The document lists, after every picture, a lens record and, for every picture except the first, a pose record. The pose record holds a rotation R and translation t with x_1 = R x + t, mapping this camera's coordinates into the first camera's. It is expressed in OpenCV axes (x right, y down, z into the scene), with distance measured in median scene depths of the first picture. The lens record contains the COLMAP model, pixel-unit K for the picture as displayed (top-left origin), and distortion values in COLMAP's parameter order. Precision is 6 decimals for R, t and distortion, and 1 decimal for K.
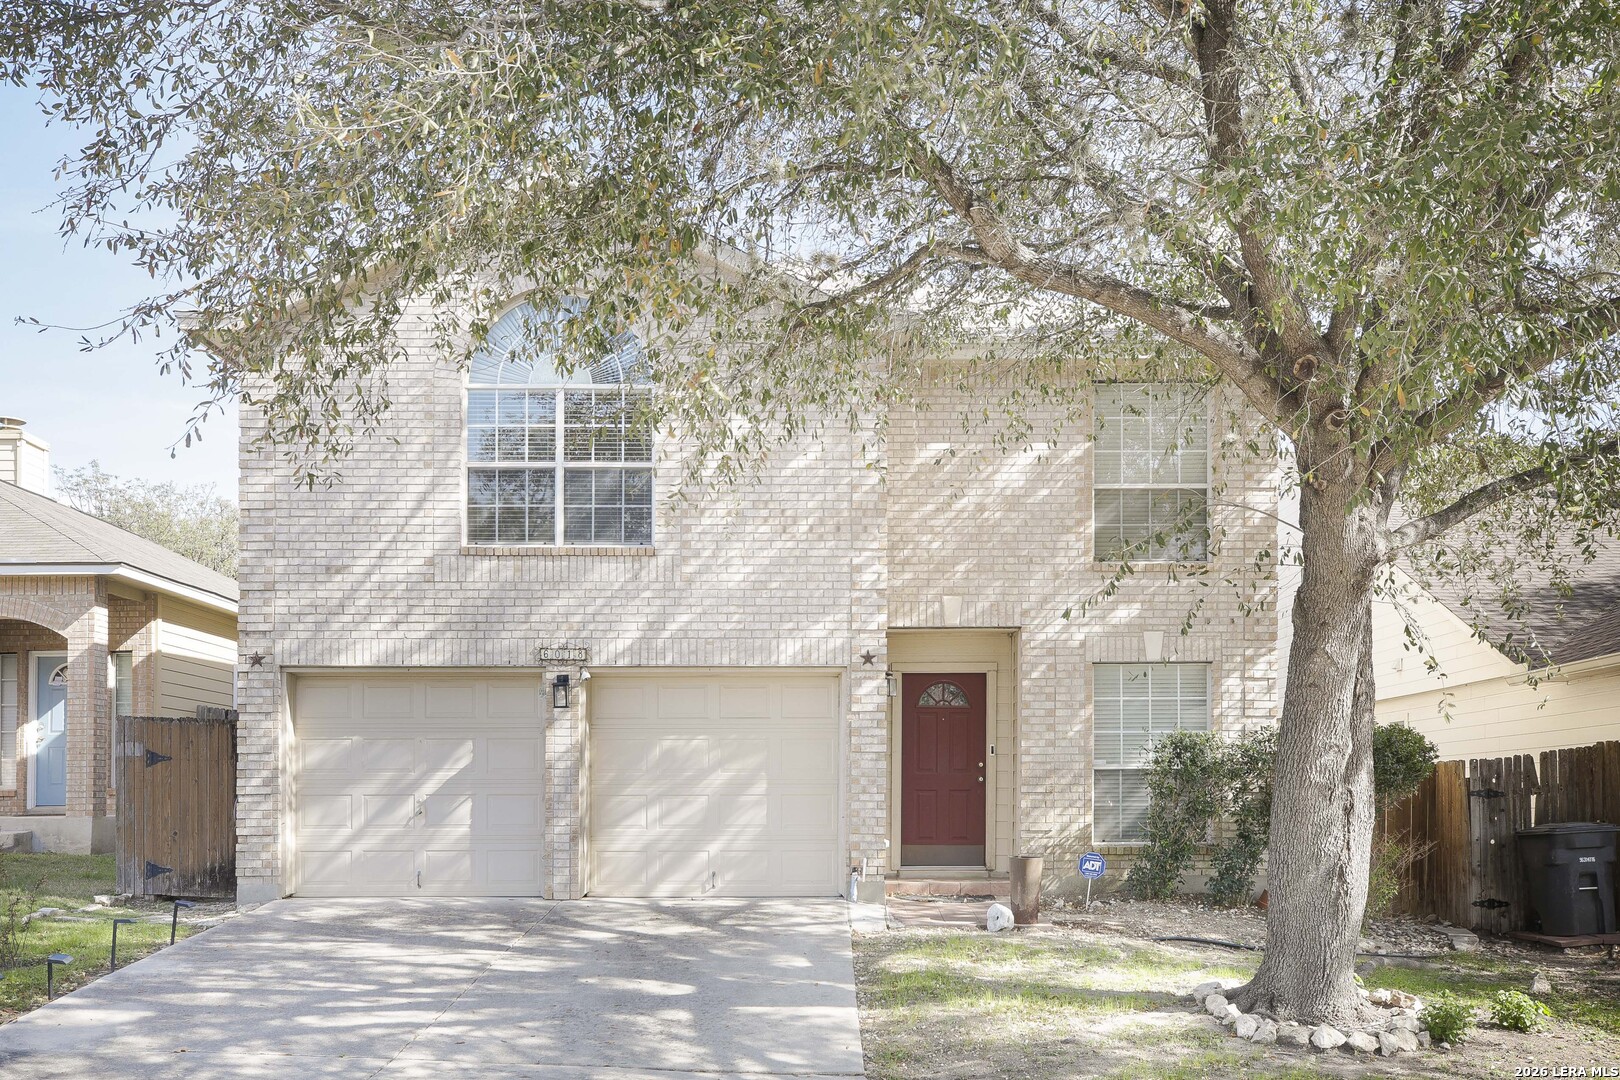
lens RADIAL K [[1474.1, 0, 807.2], [0, 1474.1, 815.5], [0, 0, 1]] dist [-0.006715, -0.009014]
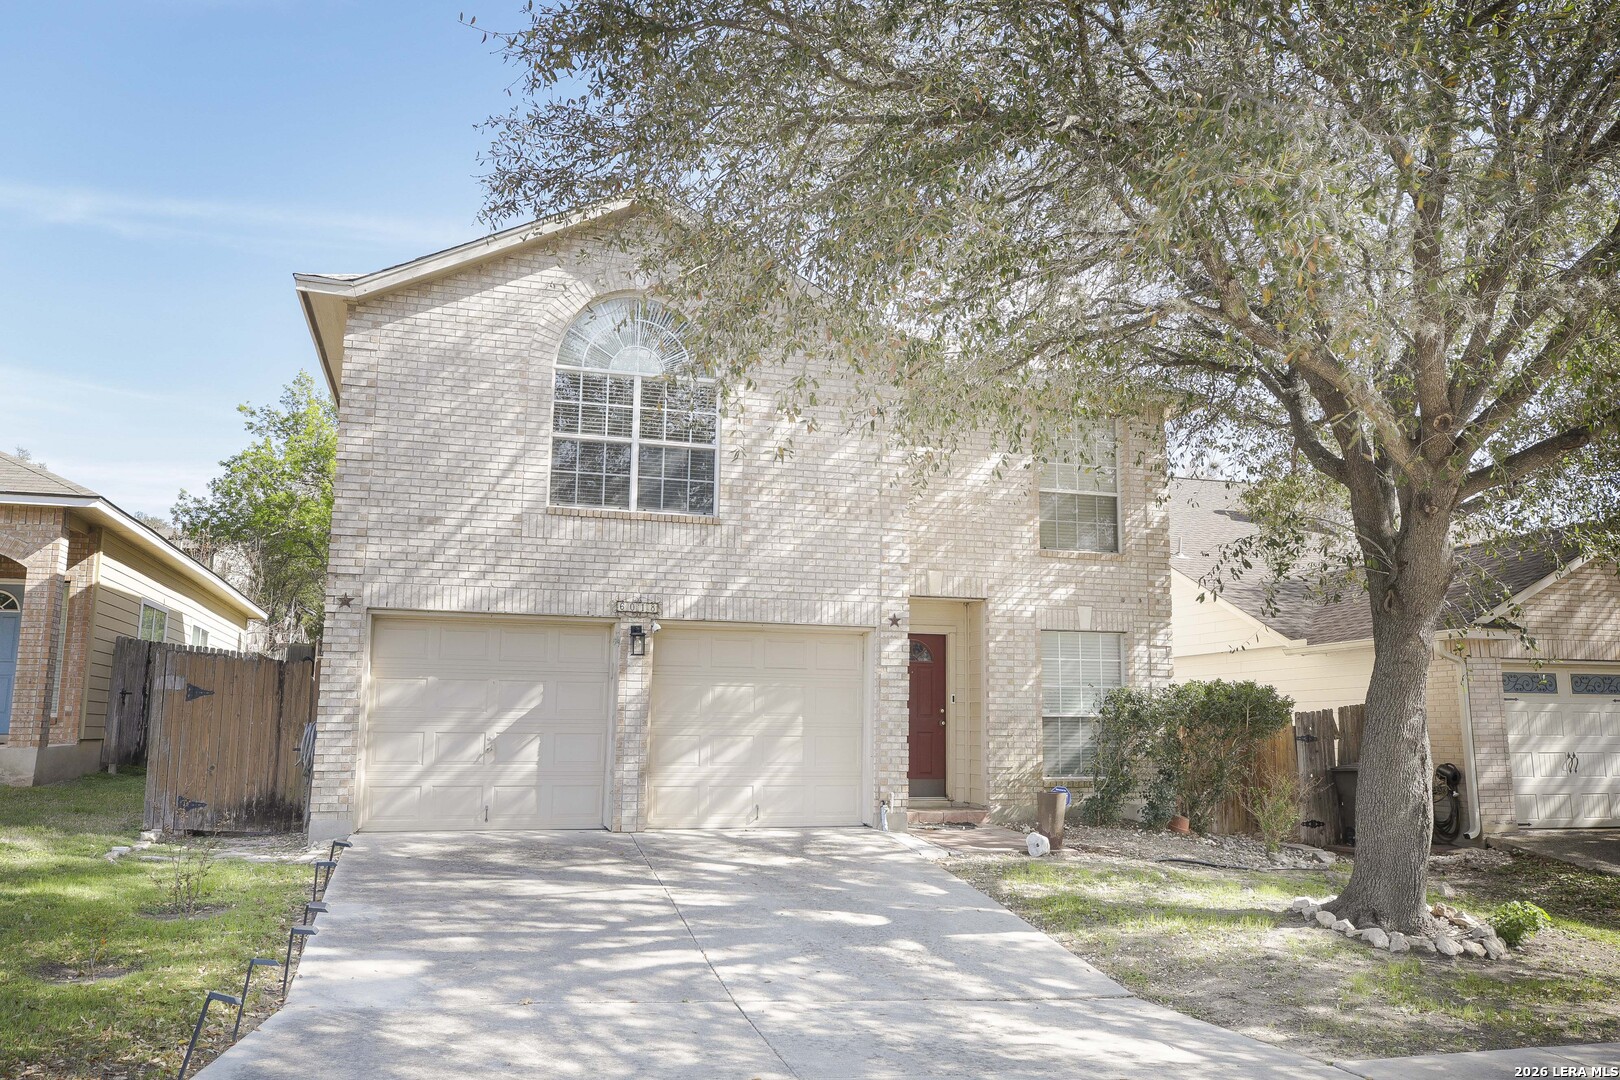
lens RADIAL K [[1215.8, 0, 806.8], [0, 1215.8, 567.4], [0, 0, 1]] dist [-0.029184, 0.005791]
pose [[0.958897, 0.047667, 0.279722, -0.300511], [-0.007317, 0.989615, -0.143559, -0.008641], [-0.283660, 0.135611, 0.949287, 0.089120]]
